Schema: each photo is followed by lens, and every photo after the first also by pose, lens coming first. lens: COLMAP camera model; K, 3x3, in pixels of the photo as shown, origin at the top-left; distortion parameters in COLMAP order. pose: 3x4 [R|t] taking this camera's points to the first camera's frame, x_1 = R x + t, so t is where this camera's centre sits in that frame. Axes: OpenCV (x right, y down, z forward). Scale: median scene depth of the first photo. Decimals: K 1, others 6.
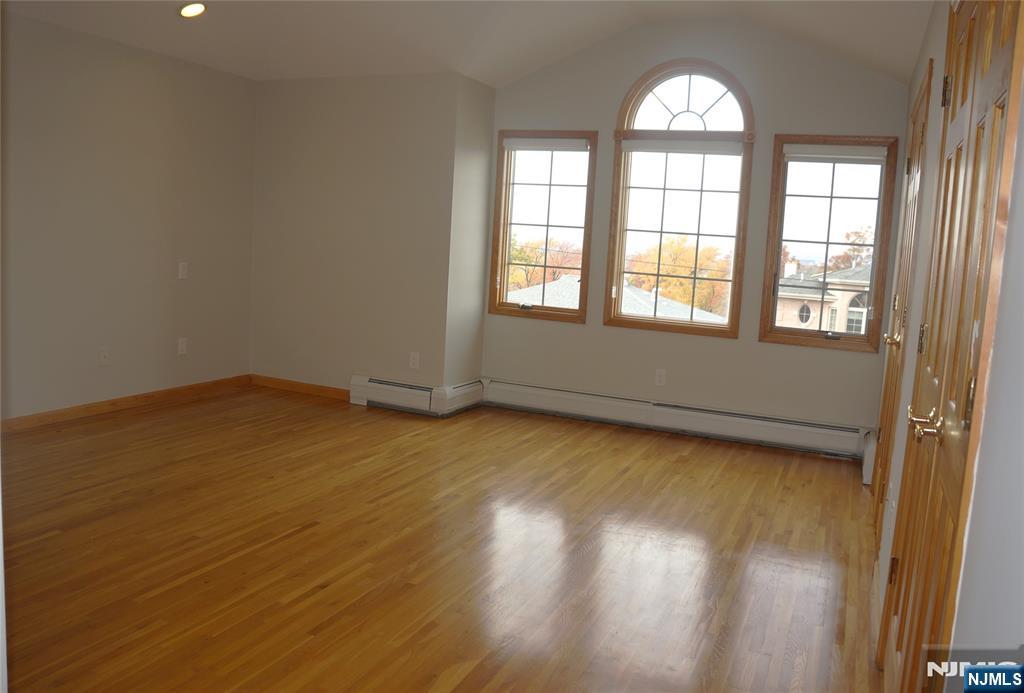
lens RADIAL K [[833.4, 0, 512.0], [0, 833.4, 346.5], [0, 0, 1]] dist [-0.145779, 0.009208]
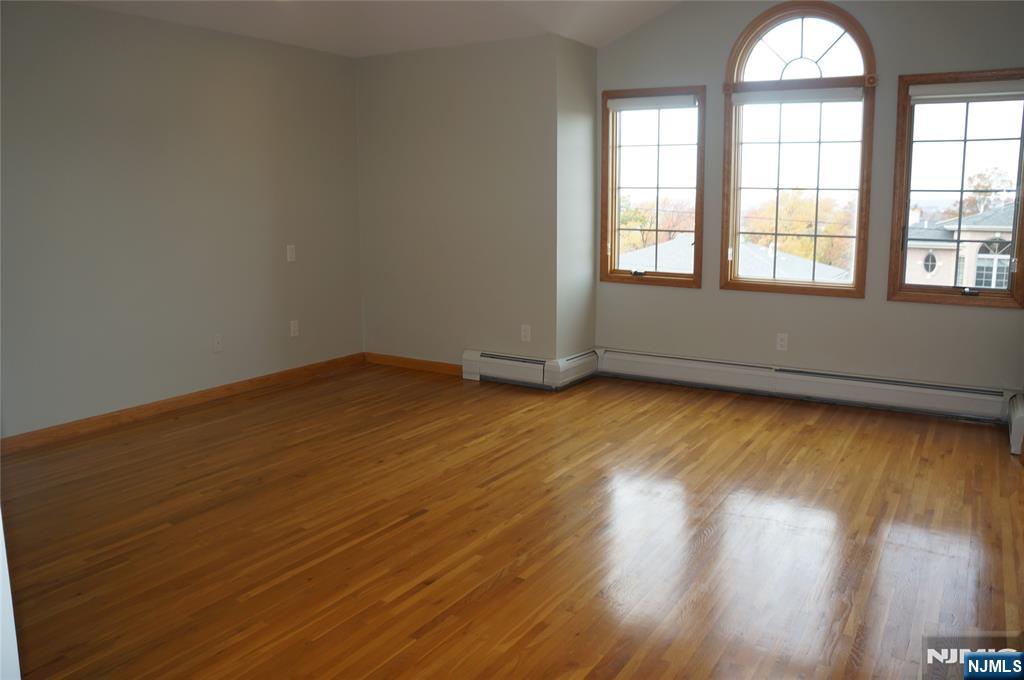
lens RADIAL K [[821.9, 0, 512.0], [0, 821.9, 340.0], [0, 0, 1]] dist [-0.187981, 0.142328]
pose [[0.988786, -0.036239, -0.144873, 0.008425], [0.041593, 0.998553, 0.034094, -0.011830], [0.143428, -0.039737, 0.988863, 0.055041]]
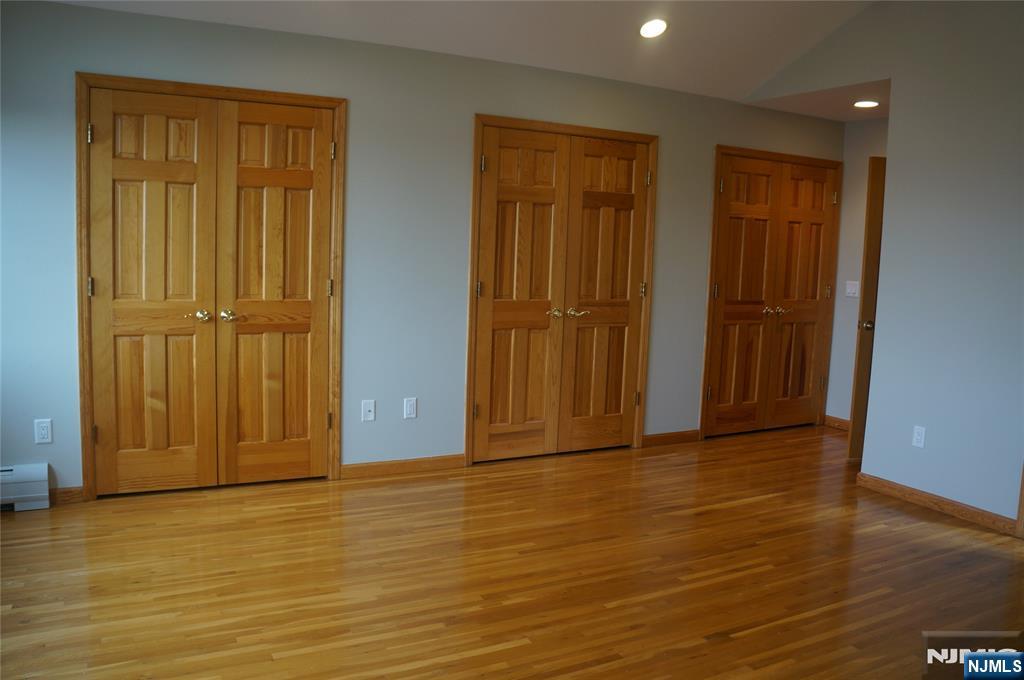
lens RADIAL K [[825.9, 0, 512.0], [0, 825.9, 340.0], [0, 0, 1]] dist [-0.135821, -0.000690]
pose [[-0.788274, -0.161993, 0.593618, -0.388111], [-0.007978, 0.967333, 0.253382, -0.202805], [-0.615273, 0.194999, -0.763816, 1.273639]]
